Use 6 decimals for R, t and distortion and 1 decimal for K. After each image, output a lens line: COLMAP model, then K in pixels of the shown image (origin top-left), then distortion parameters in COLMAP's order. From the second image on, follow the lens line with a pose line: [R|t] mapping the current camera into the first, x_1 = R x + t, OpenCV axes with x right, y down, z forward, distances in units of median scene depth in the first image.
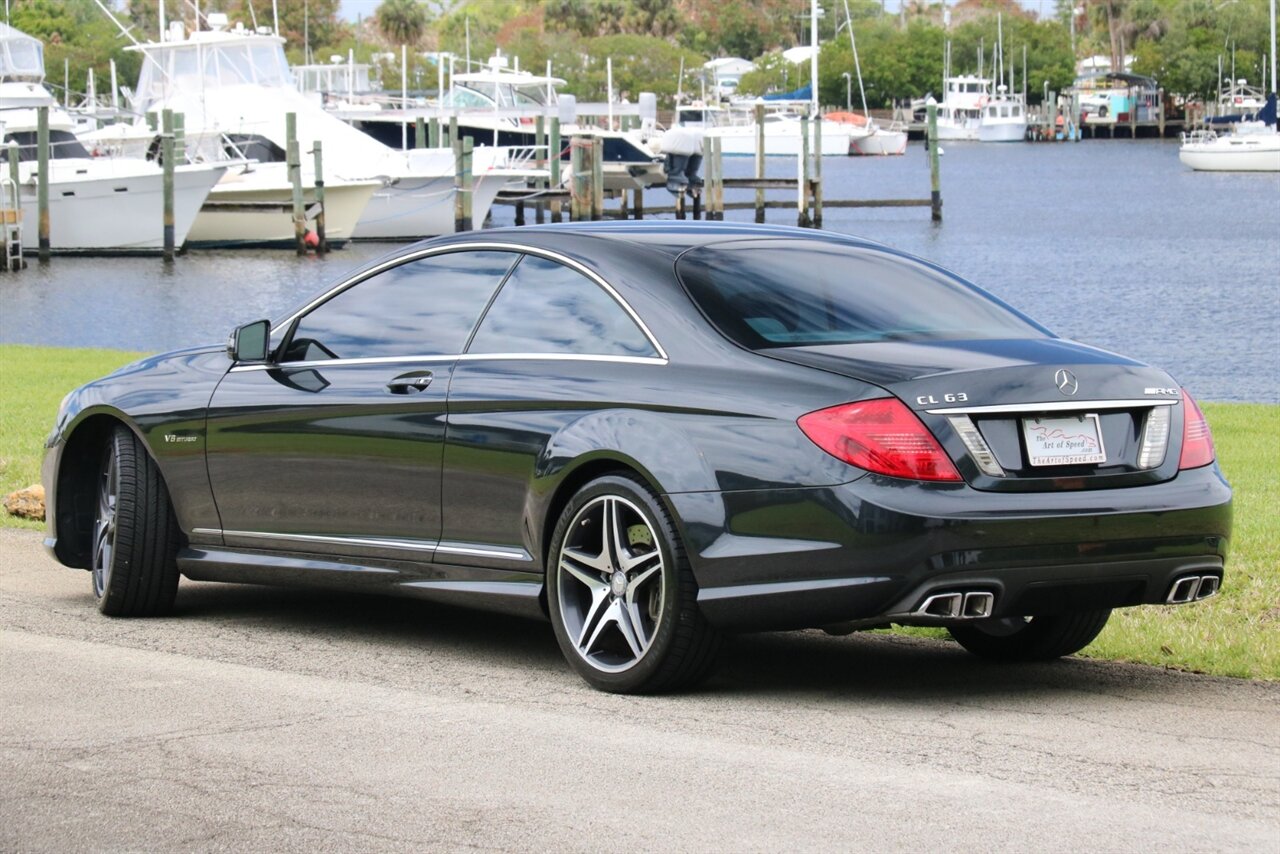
lens RADIAL K [[7103.2, 0, 640.0], [0, 7103.2, 427.0], [0, 0, 1]] dist [0.119322, 1.493845]
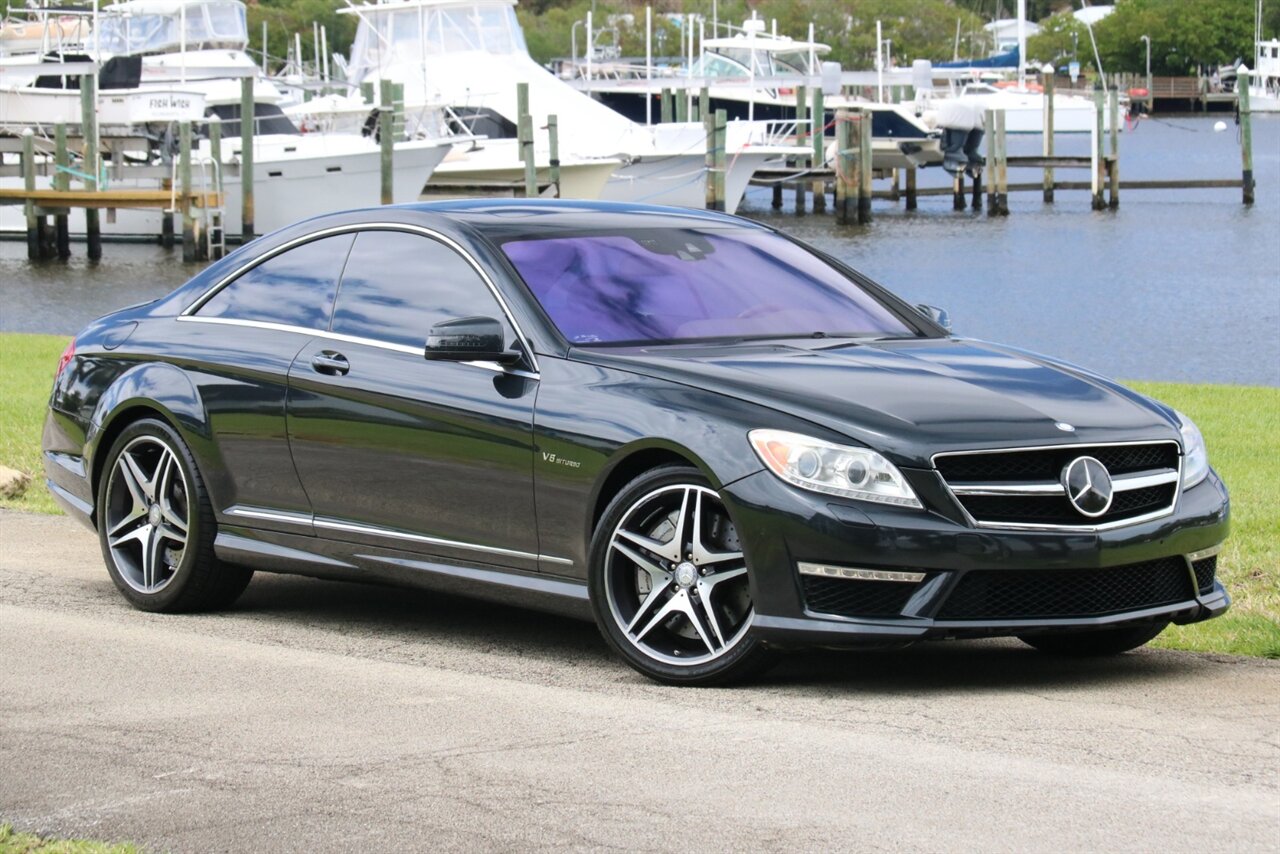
lens RADIAL K [[7103.2, 0, 640.0], [0, 7103.2, 427.0], [0, 0, 1]] dist [0.119322, 1.493845]
pose [[0.998888, 0.001515, -0.047114, 0.007722], [-0.001459, 0.999998, 0.001220, -0.002163], [0.047116, -0.001150, 0.998889, 0.109963]]
